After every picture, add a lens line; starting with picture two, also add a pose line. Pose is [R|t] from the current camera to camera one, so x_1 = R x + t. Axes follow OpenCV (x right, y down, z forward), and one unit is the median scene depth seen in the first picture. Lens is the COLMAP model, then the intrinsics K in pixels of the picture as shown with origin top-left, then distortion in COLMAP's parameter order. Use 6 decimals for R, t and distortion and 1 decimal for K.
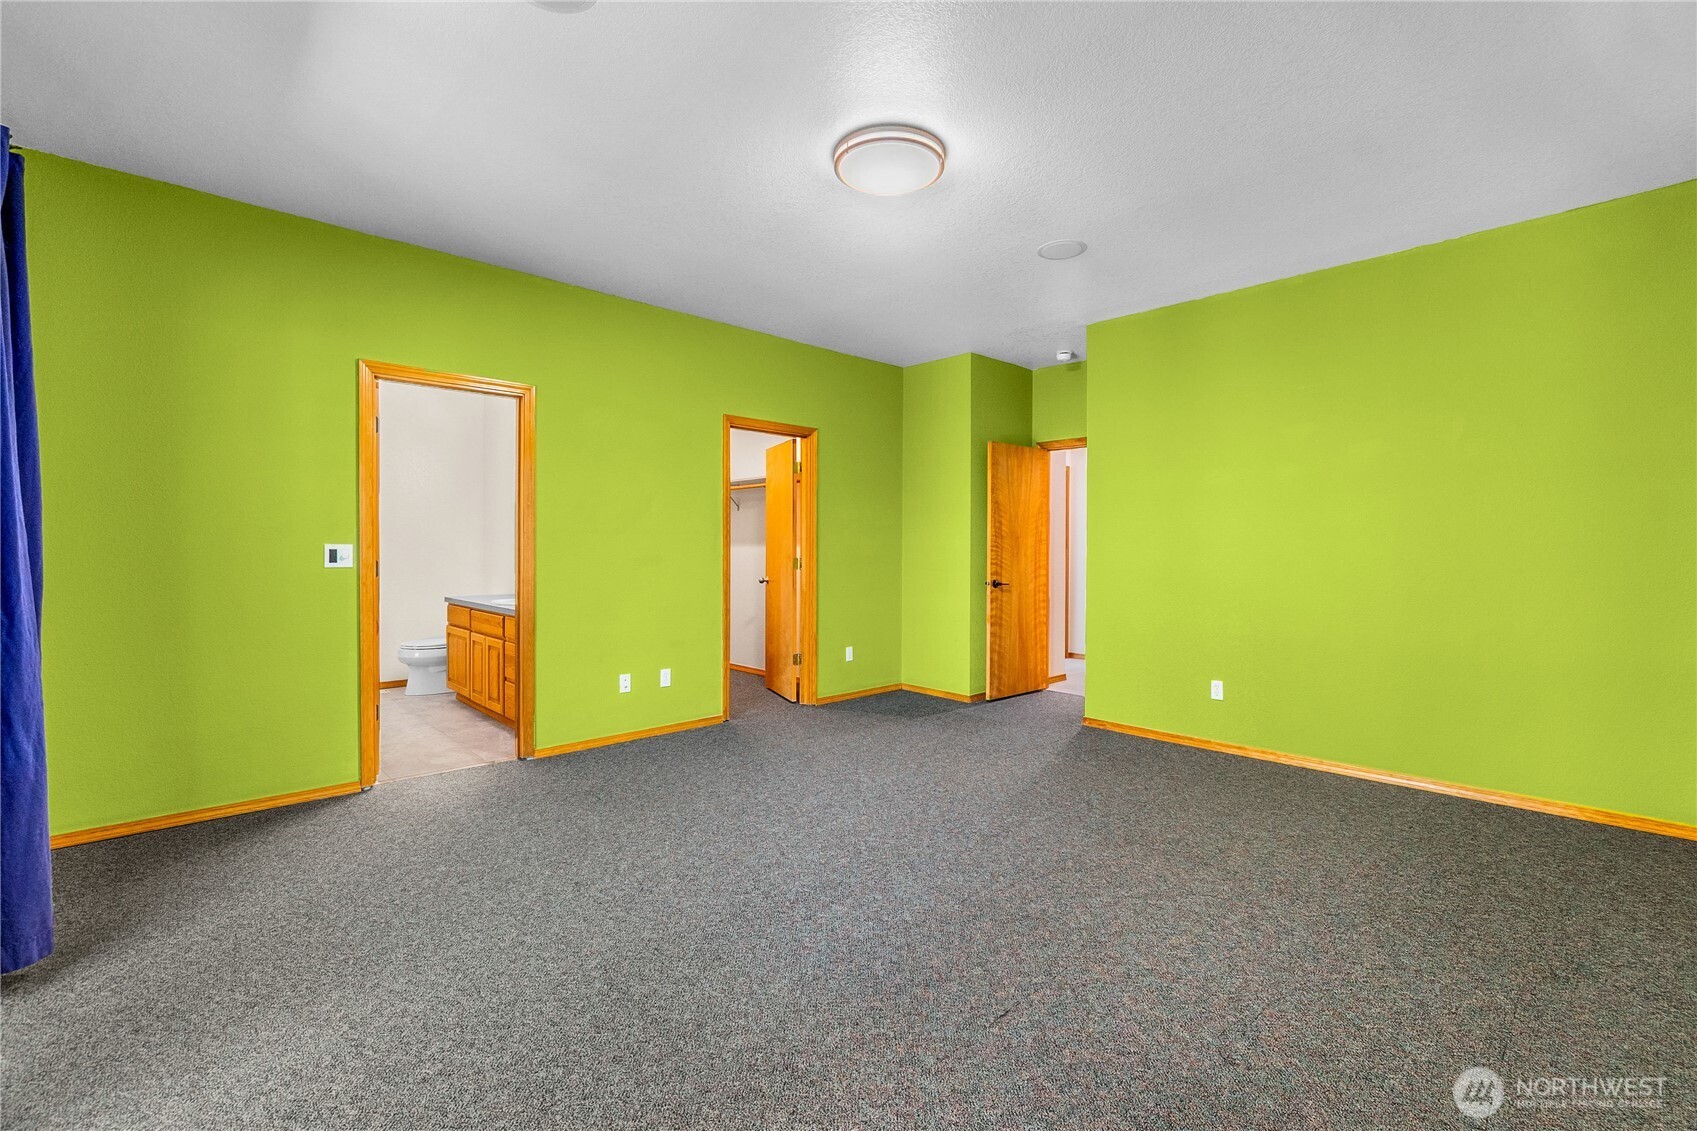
lens RADIAL K [[724.5, 0, 848.2], [0, 724.5, 561.8], [0, 0, 1]] dist [0.000793, 0.000039]
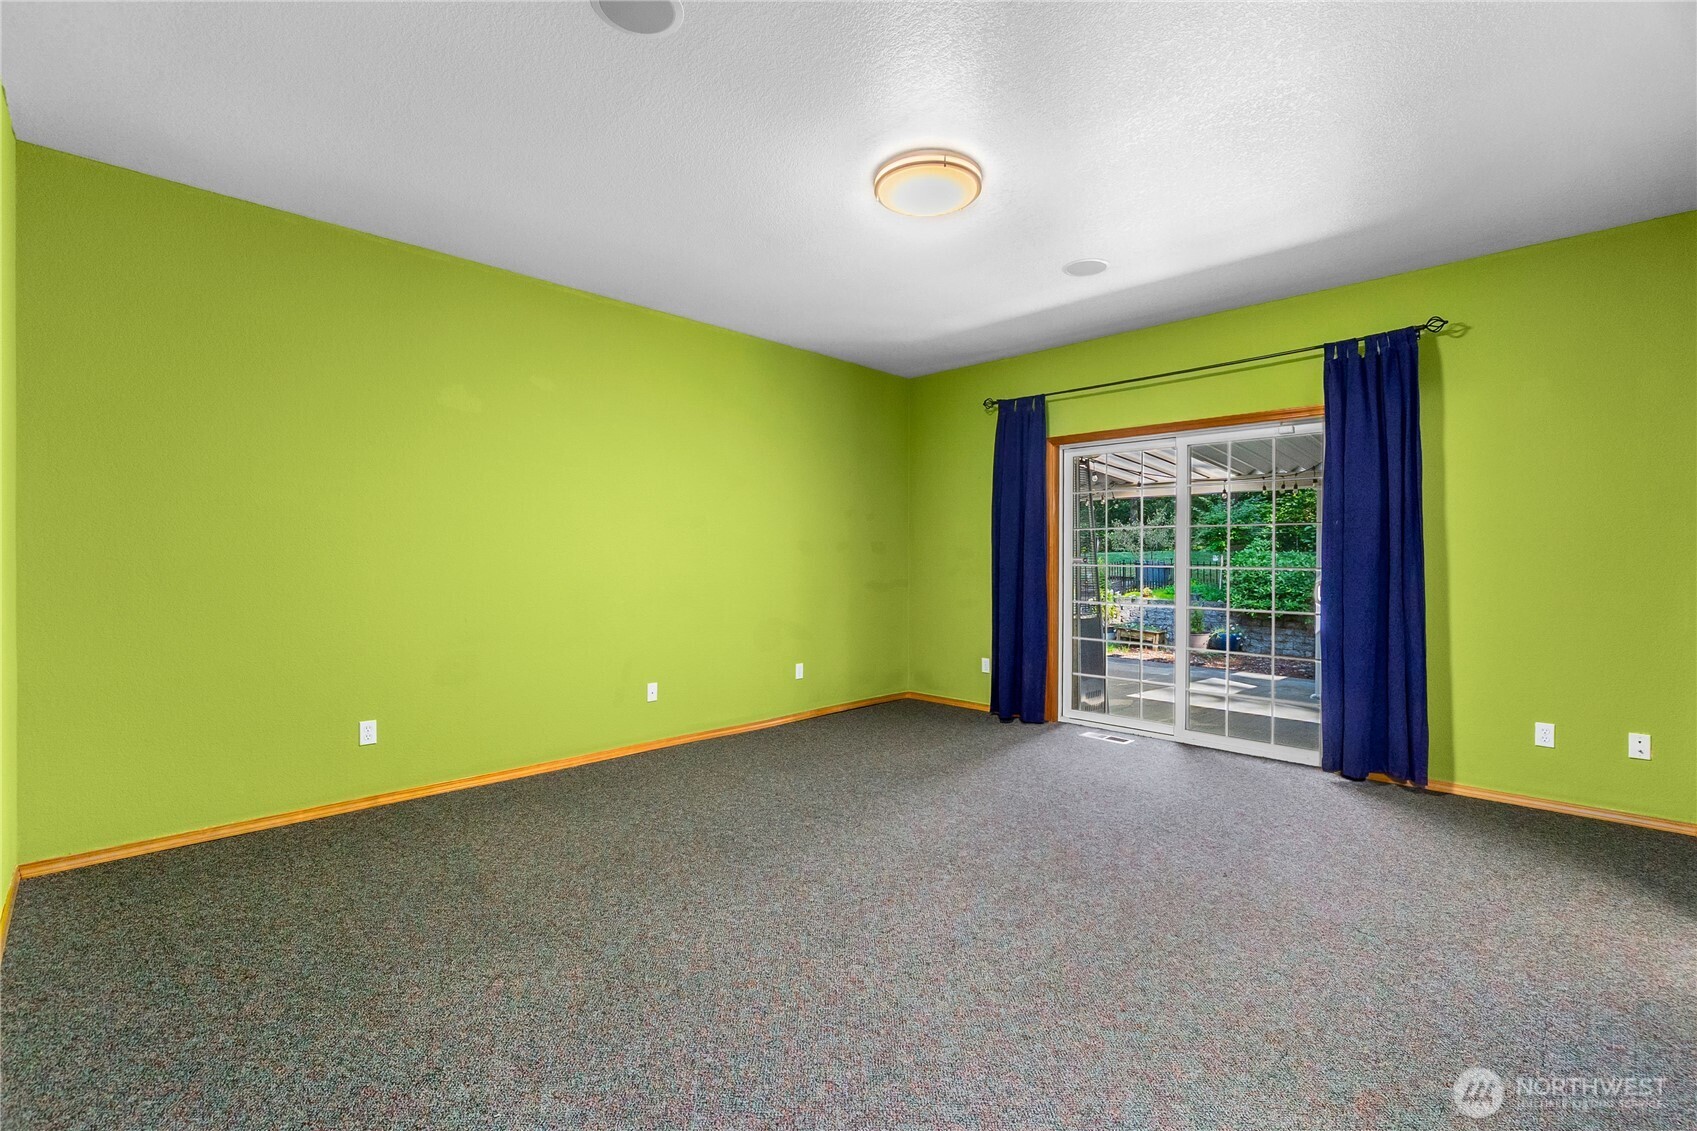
lens RADIAL K [[724.5, 0, 848.8], [0, 724.5, 558.5], [0, 0, 1]] dist [0.000793, 0.000039]
pose [[-0.999277, -0.007709, -0.037242, 0.186492], [-0.008516, 0.999732, 0.021550, -0.037687], [0.037066, 0.021851, -0.999074, 1.864550]]
